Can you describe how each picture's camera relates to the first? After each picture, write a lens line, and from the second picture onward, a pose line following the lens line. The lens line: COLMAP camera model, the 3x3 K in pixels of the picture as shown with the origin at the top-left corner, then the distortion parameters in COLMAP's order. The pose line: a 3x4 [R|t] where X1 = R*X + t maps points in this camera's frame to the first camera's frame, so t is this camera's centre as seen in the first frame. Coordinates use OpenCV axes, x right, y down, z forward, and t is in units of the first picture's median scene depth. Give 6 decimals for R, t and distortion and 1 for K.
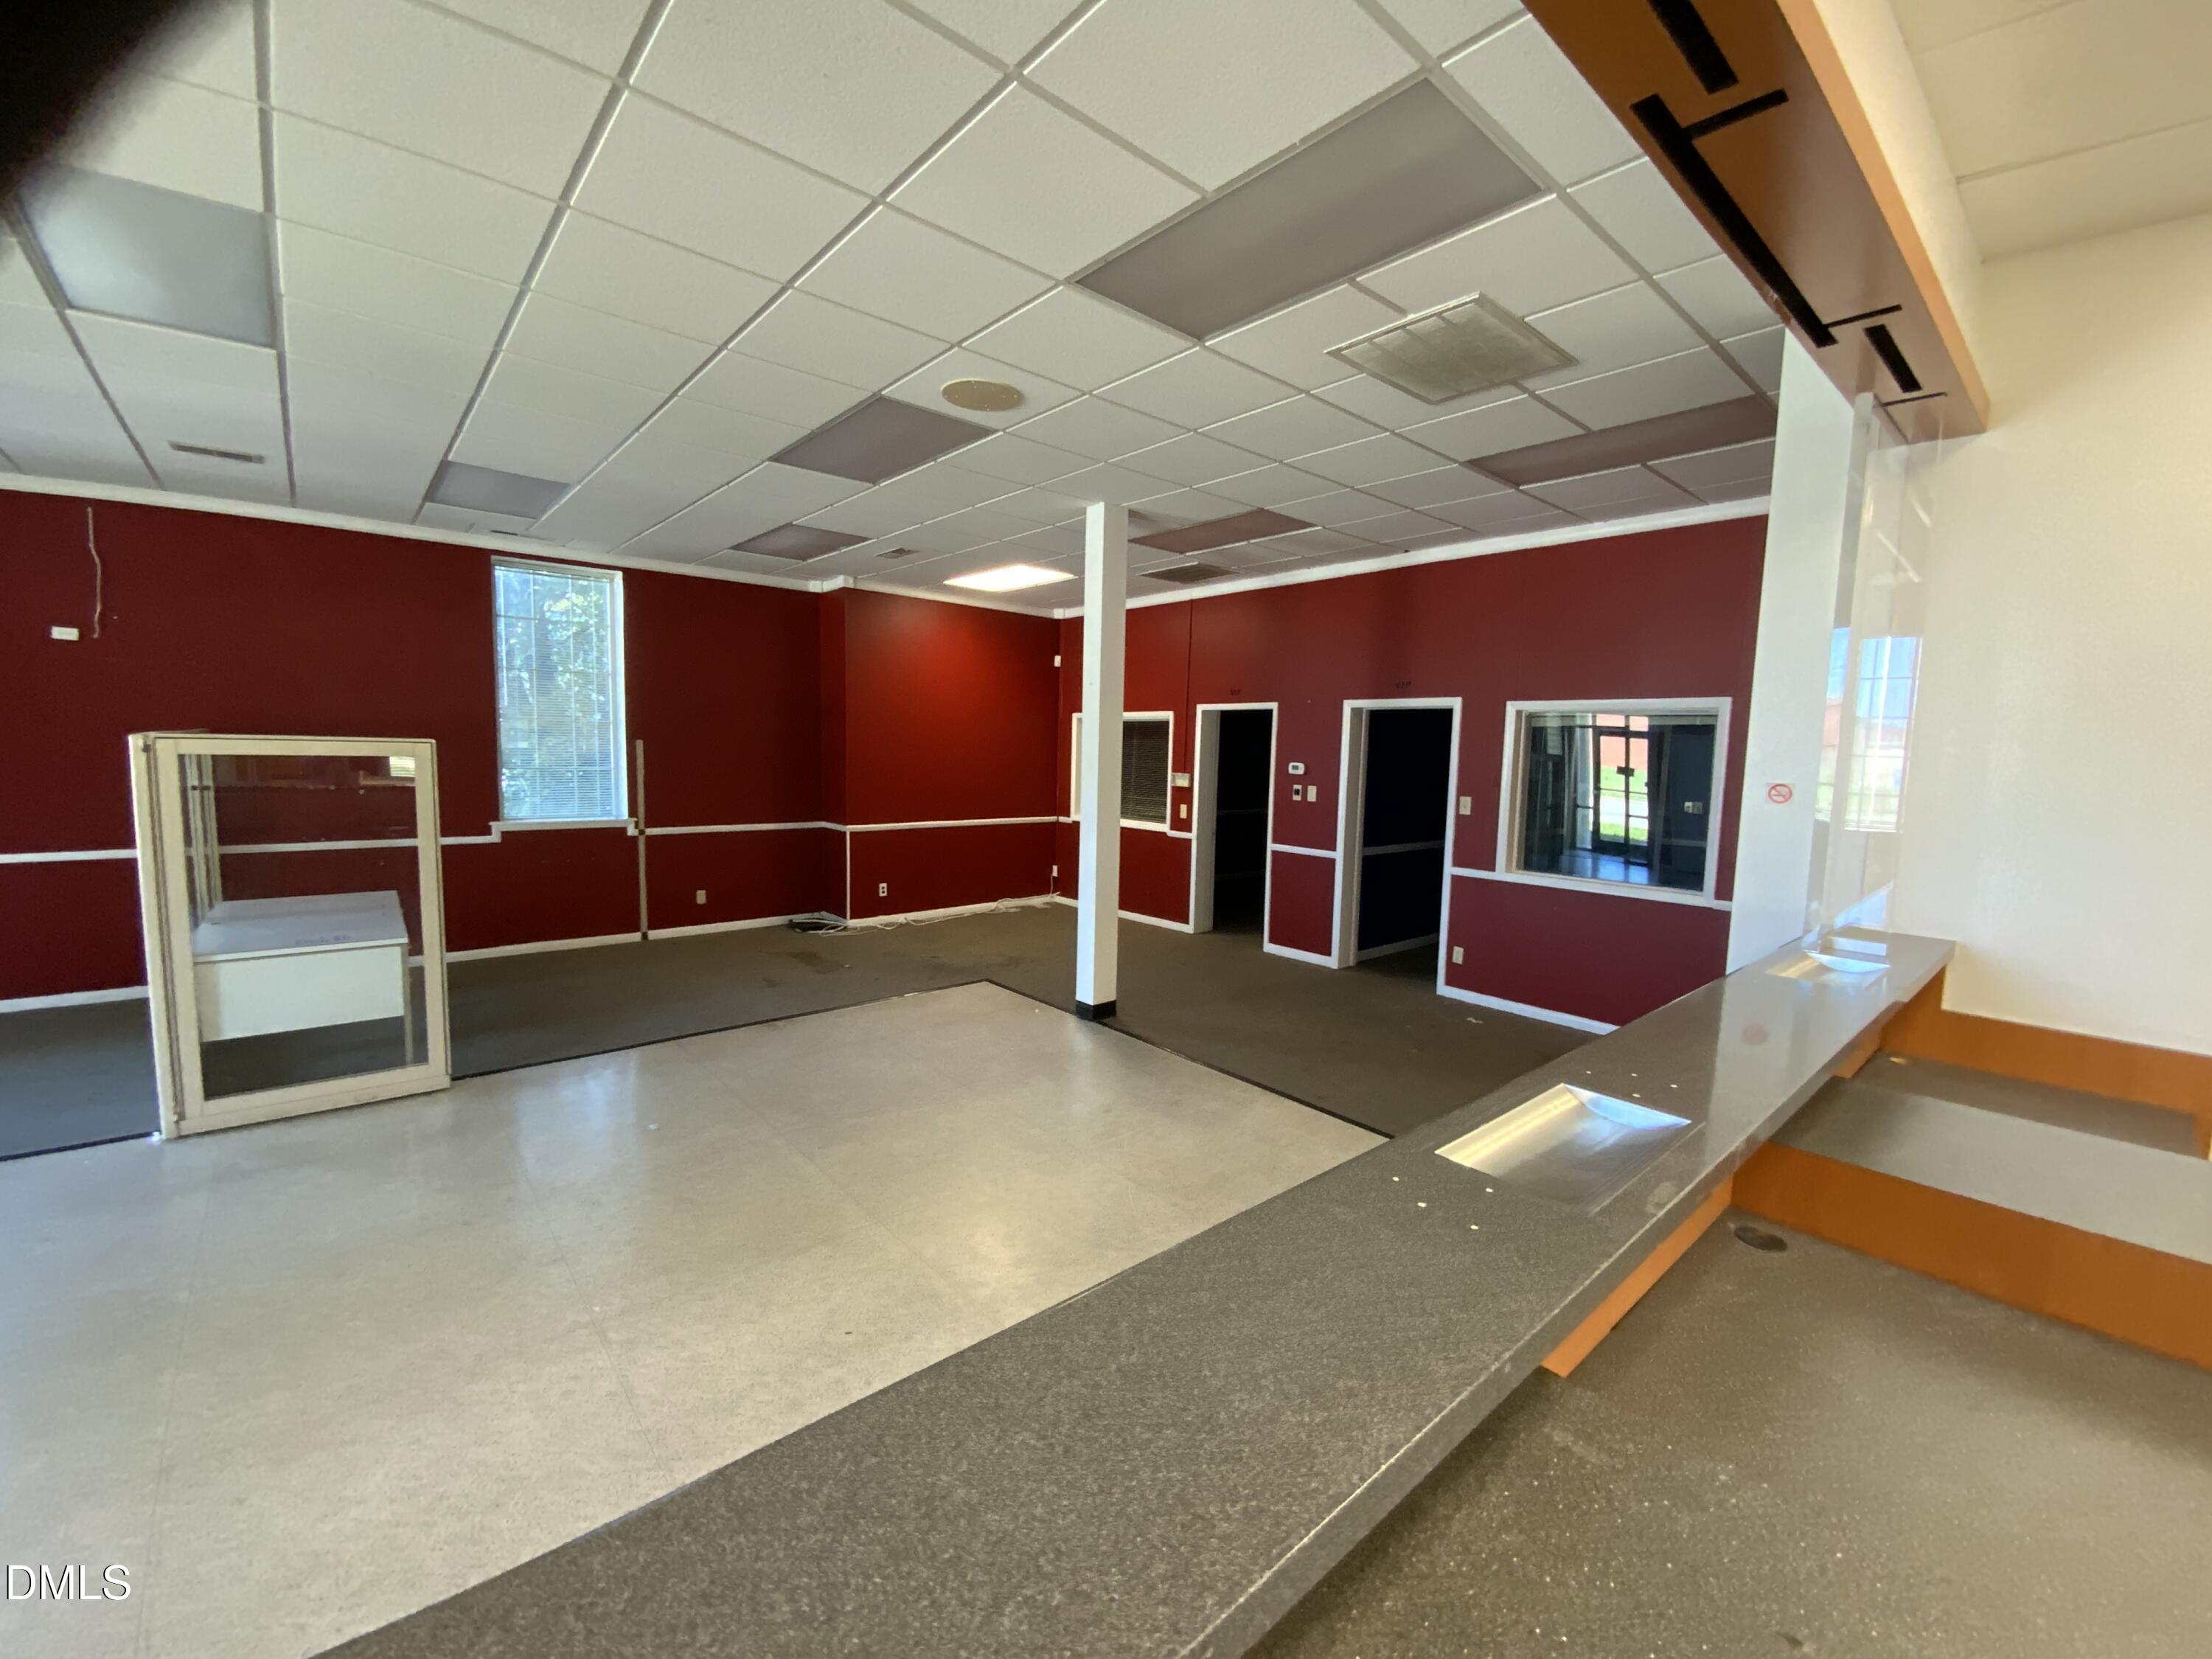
lens RADIAL K [[900.4, 0, 1105.1], [0, 900.4, 832.6], [0, 0, 1]] dist [-0.011175, -0.001819]
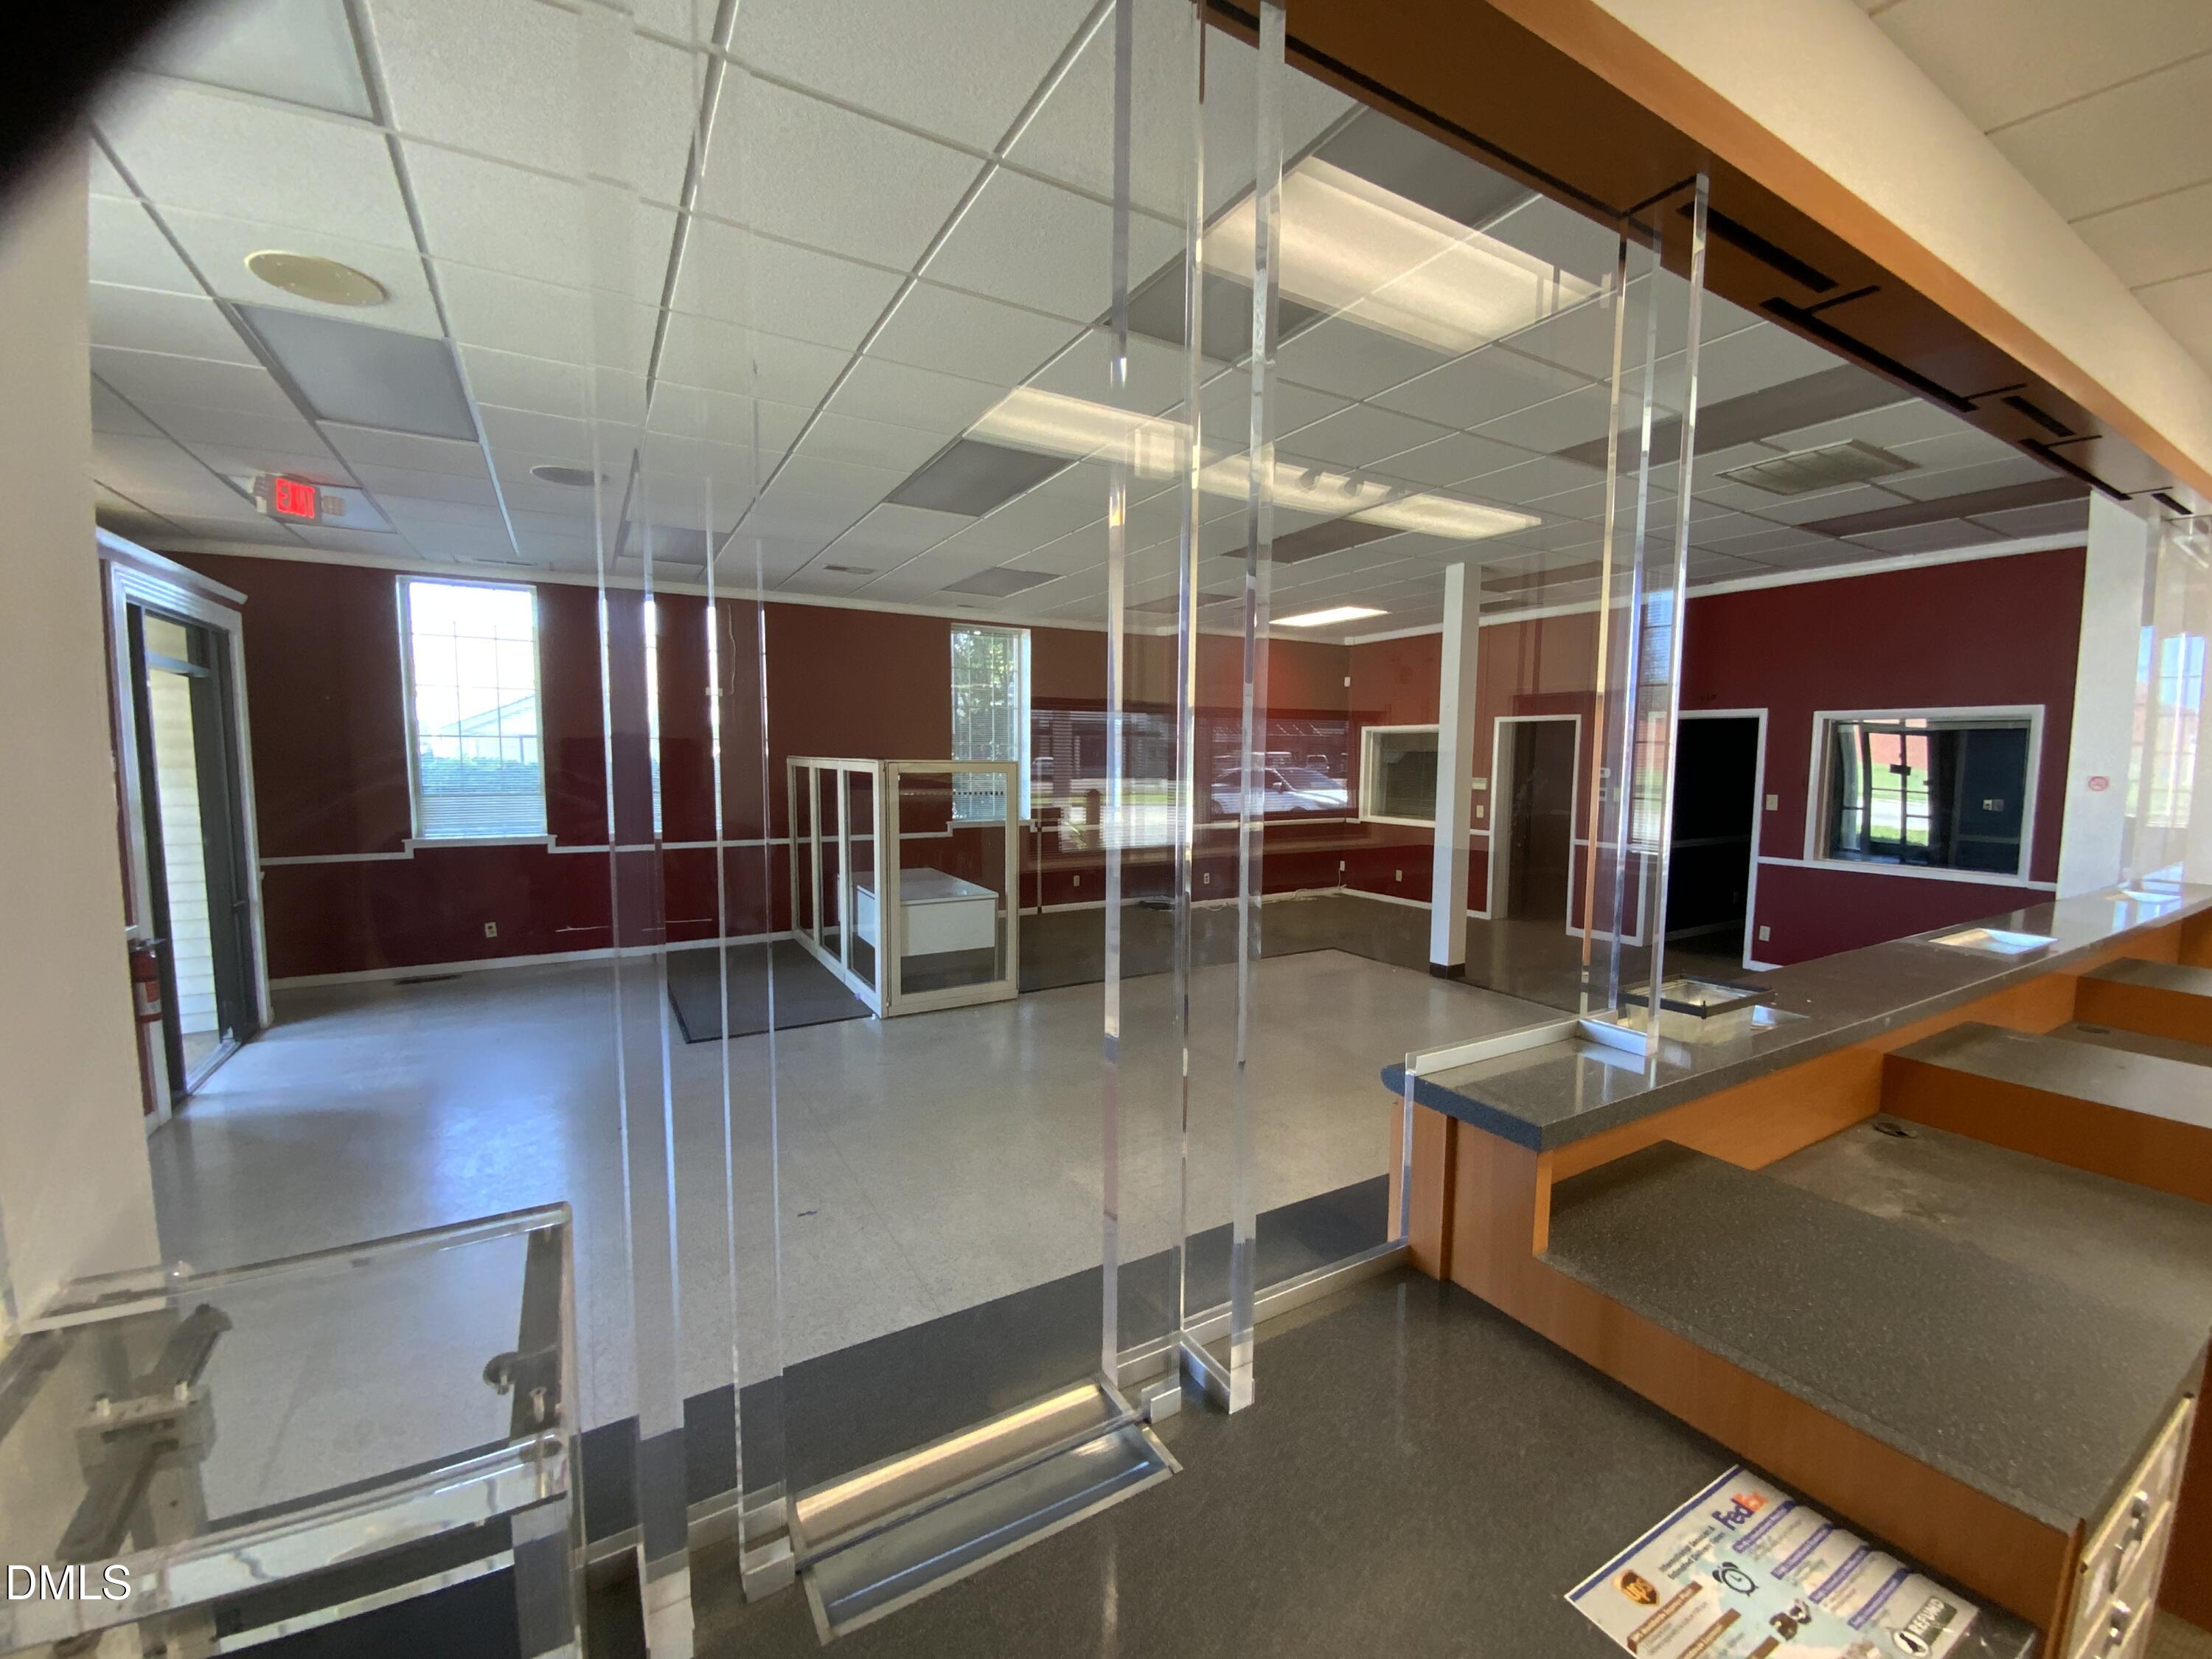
lens RADIAL K [[900.4, 0, 1097.0], [0, 900.4, 836.9], [0, 0, 1]] dist [-0.011175, -0.001819]
pose [[0.980801, -0.001158, -0.195006, -0.193072], [0.000387, 0.999992, -0.003993, 0.015491], [0.195009, 0.003841, 0.980794, -0.249026]]
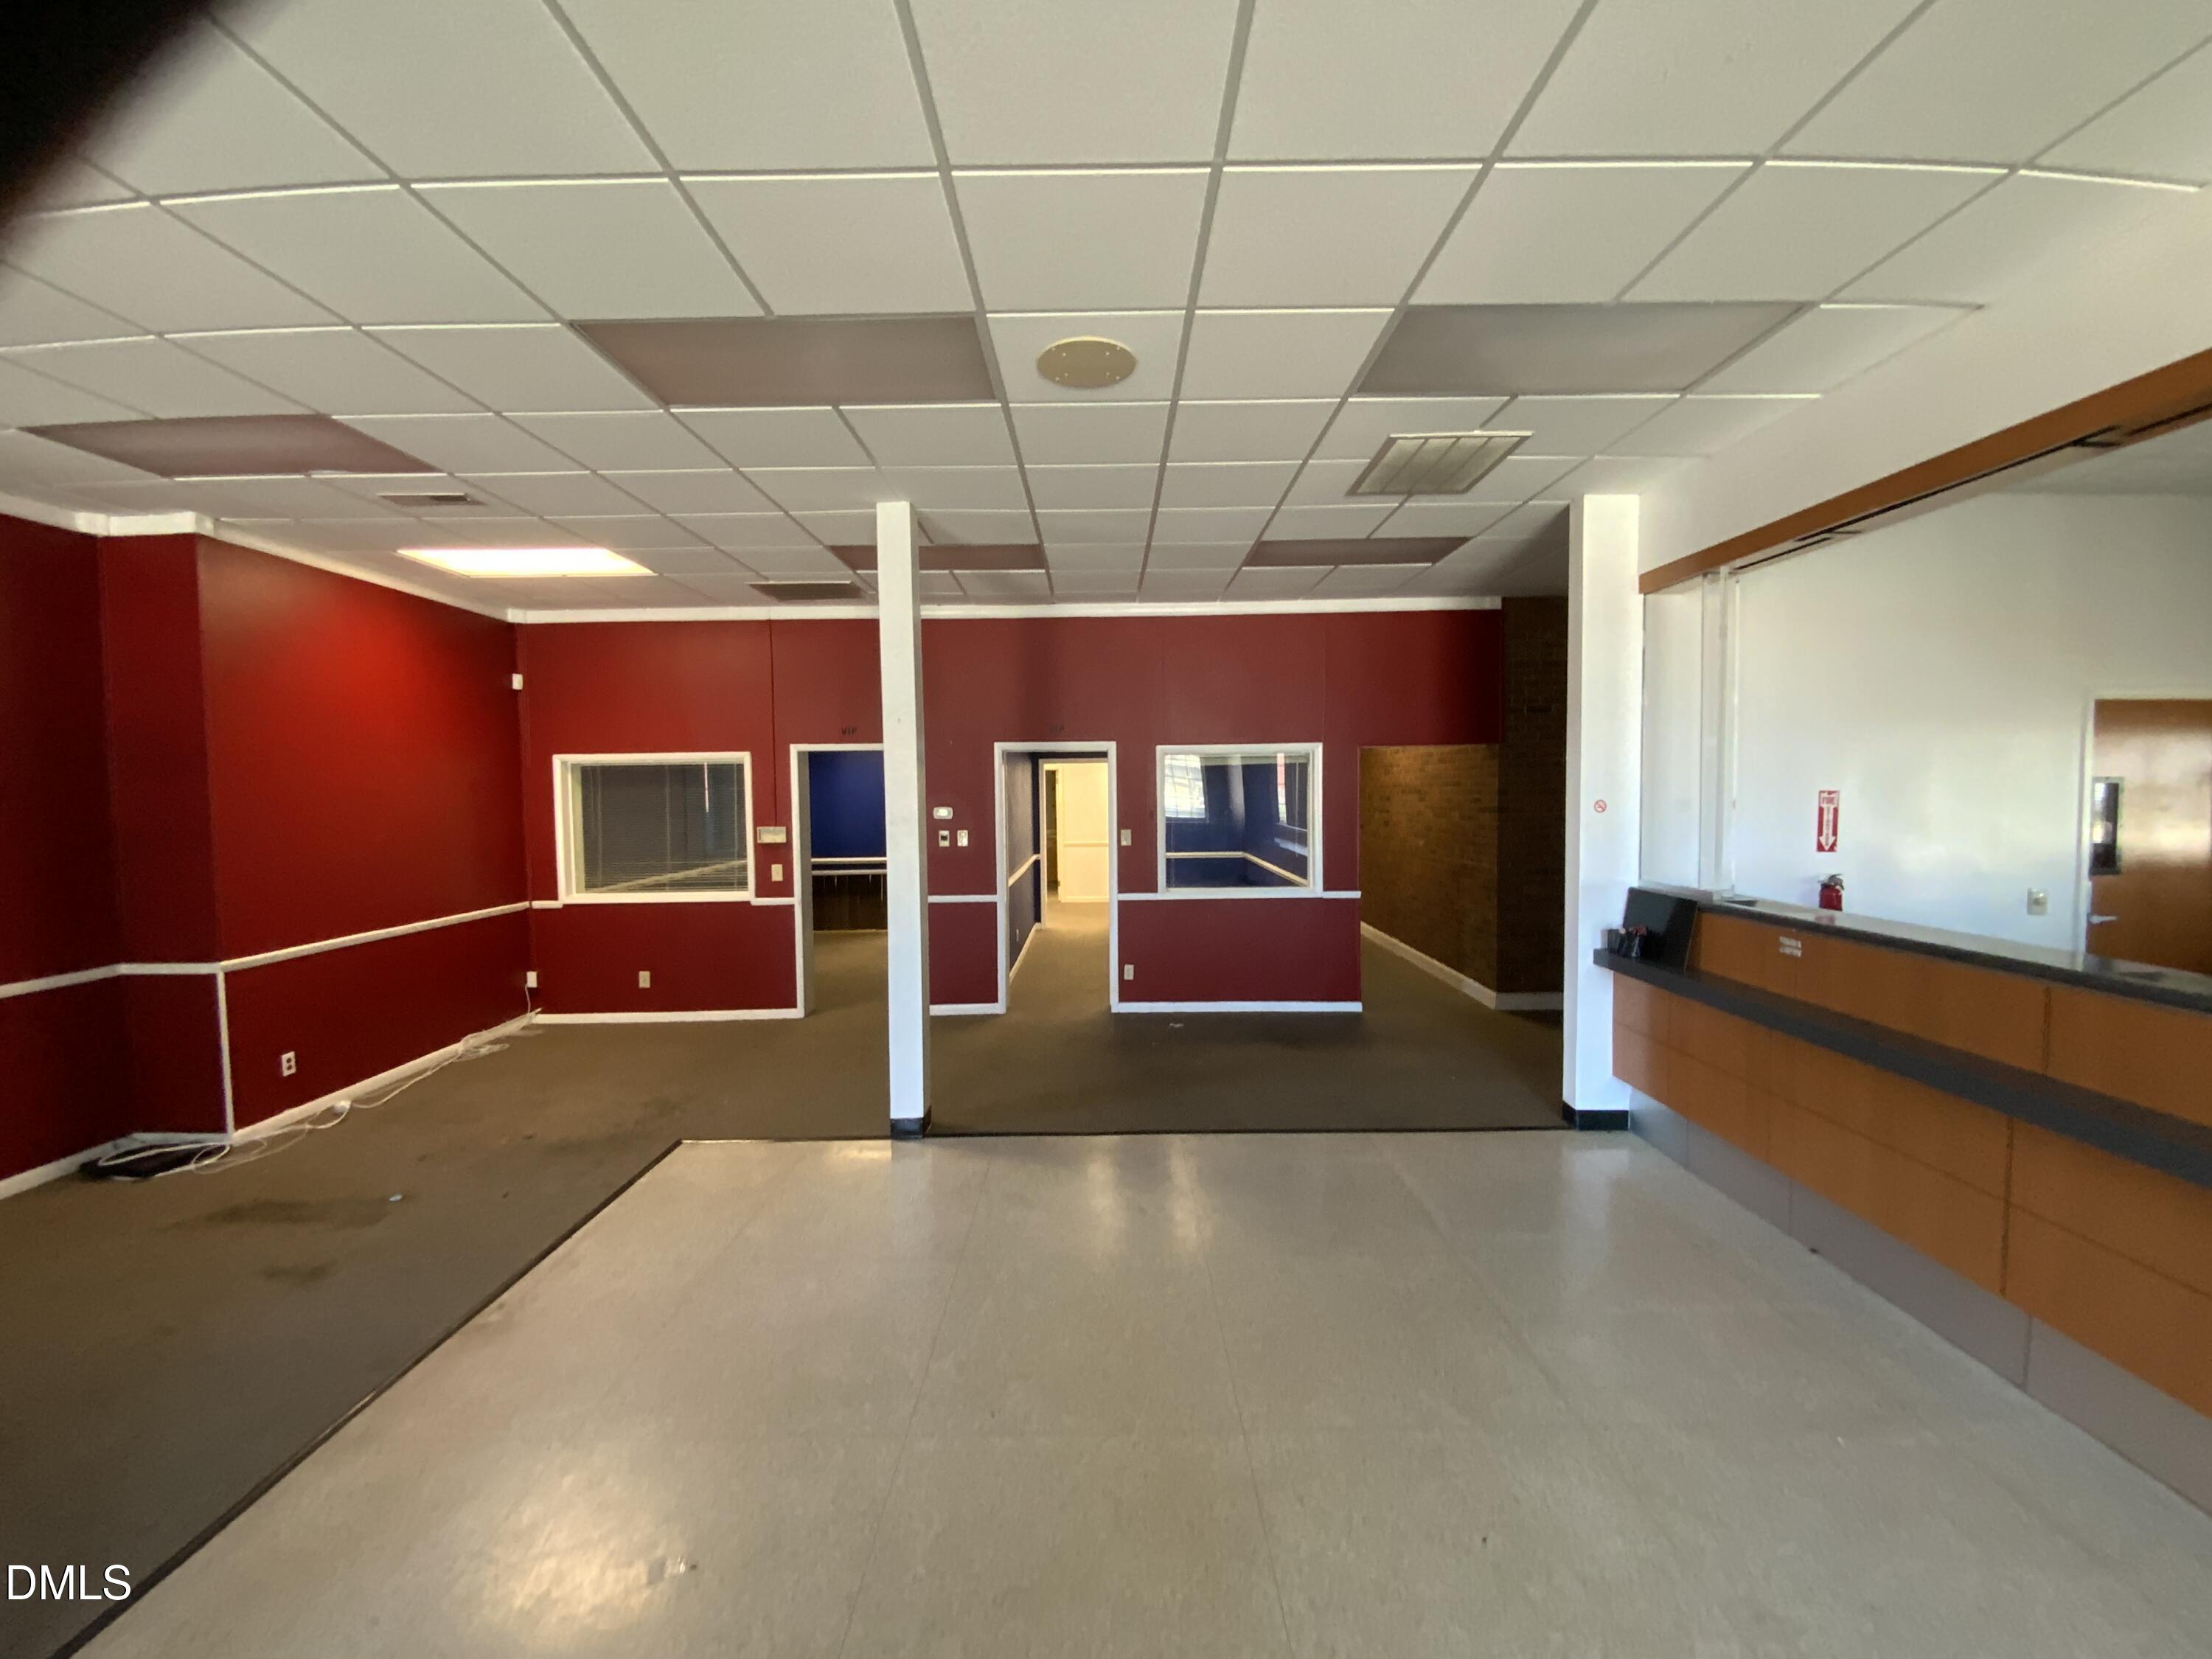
lens RADIAL K [[900.4, 0, 1114.6], [0, 900.4, 838.7], [0, 0, 1]] dist [-0.011175, -0.001819]
pose [[0.641372, -0.077726, 0.763283, -0.393501], [0.103814, 0.994498, 0.014038, -0.038971], [-0.760174, 0.070236, 0.645912, 0.257636]]
